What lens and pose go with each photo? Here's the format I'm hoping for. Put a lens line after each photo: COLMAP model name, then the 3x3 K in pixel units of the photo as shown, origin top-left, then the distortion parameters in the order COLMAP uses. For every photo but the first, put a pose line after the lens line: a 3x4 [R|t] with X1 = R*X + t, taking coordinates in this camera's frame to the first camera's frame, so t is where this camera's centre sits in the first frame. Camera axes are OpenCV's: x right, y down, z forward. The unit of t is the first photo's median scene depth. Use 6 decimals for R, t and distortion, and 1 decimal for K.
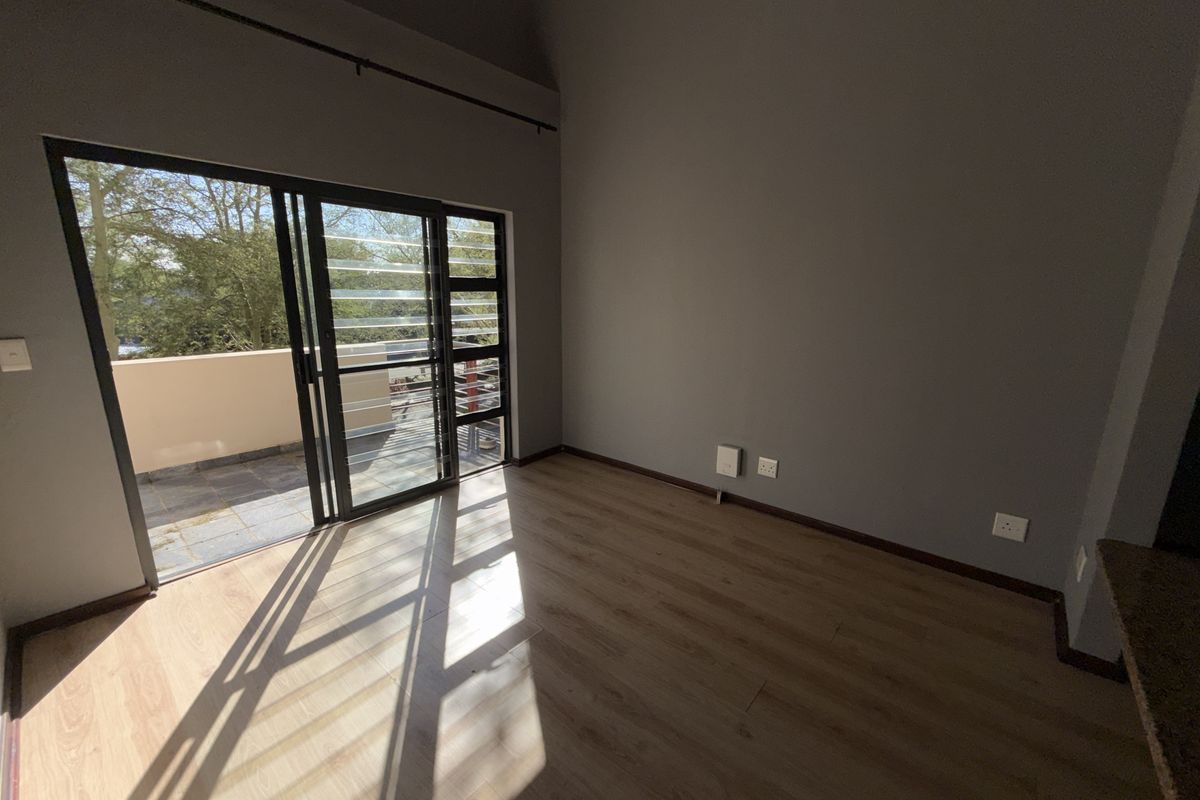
lens RADIAL K [[477.1, 0, 598.5], [0, 477.1, 400.4], [0, 0, 1]] dist [0.000407, 0.000081]
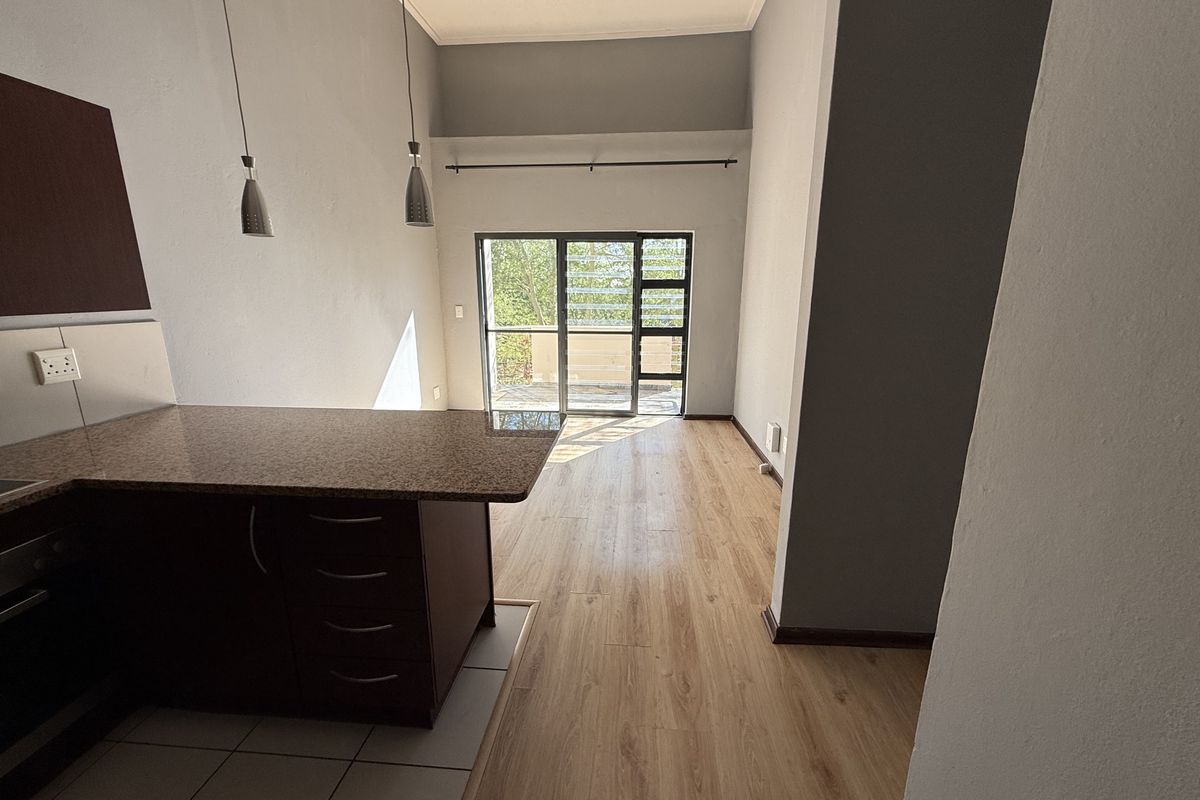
lens RADIAL K [[476.9, 0, 598.4], [0, 476.9, 399.5], [0, 0, 1]] dist [0.002117, 0.000245]
pose [[0.587567, 0.172321, -0.790614, 0.883423], [-0.176700, 0.980805, 0.082455, 0.019381], [0.789647, 0.091254, 0.606738, -0.011120]]
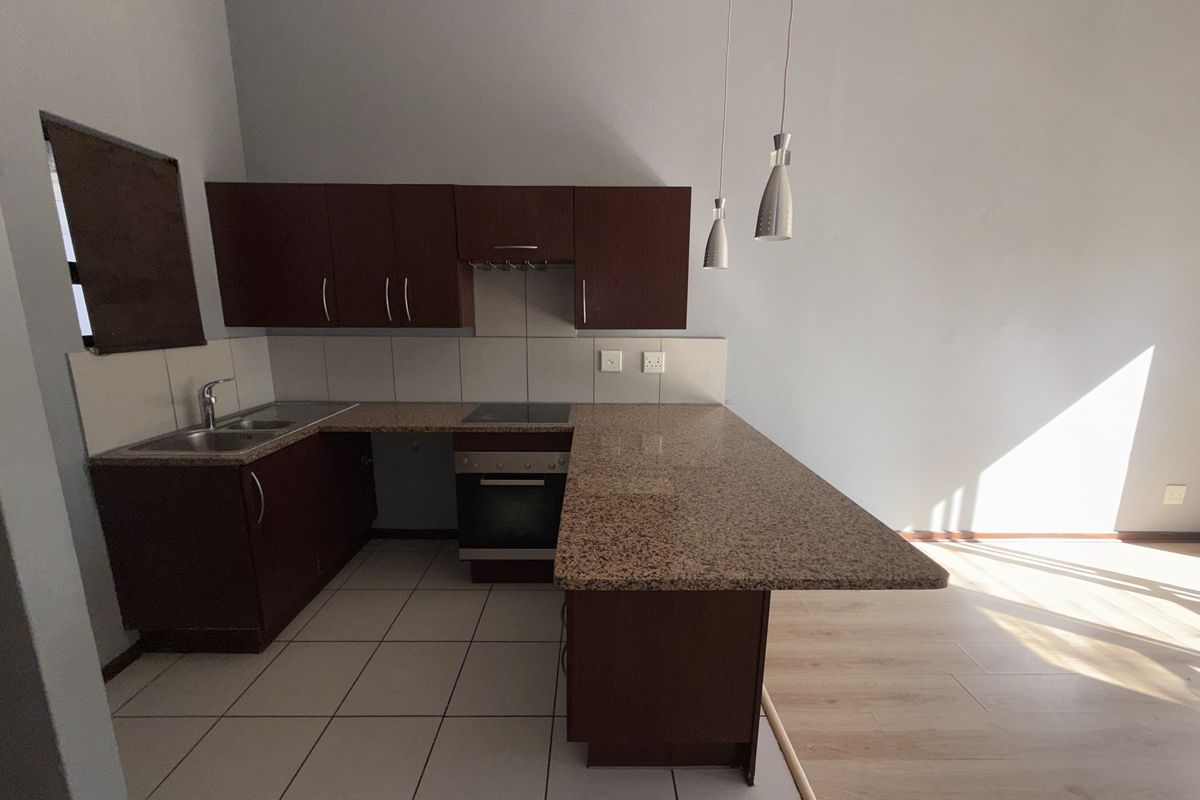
lens RADIAL K [[477.1, 0, 598.5], [0, 477.1, 400.4], [0, 0, 1]] dist [0.000407, 0.000081]
pose [[-0.748866, 0.108299, -0.653812, 0.721097], [-0.164868, 0.925097, 0.342074, -0.074989], [0.641886, 0.363960, -0.674919, 0.360547]]
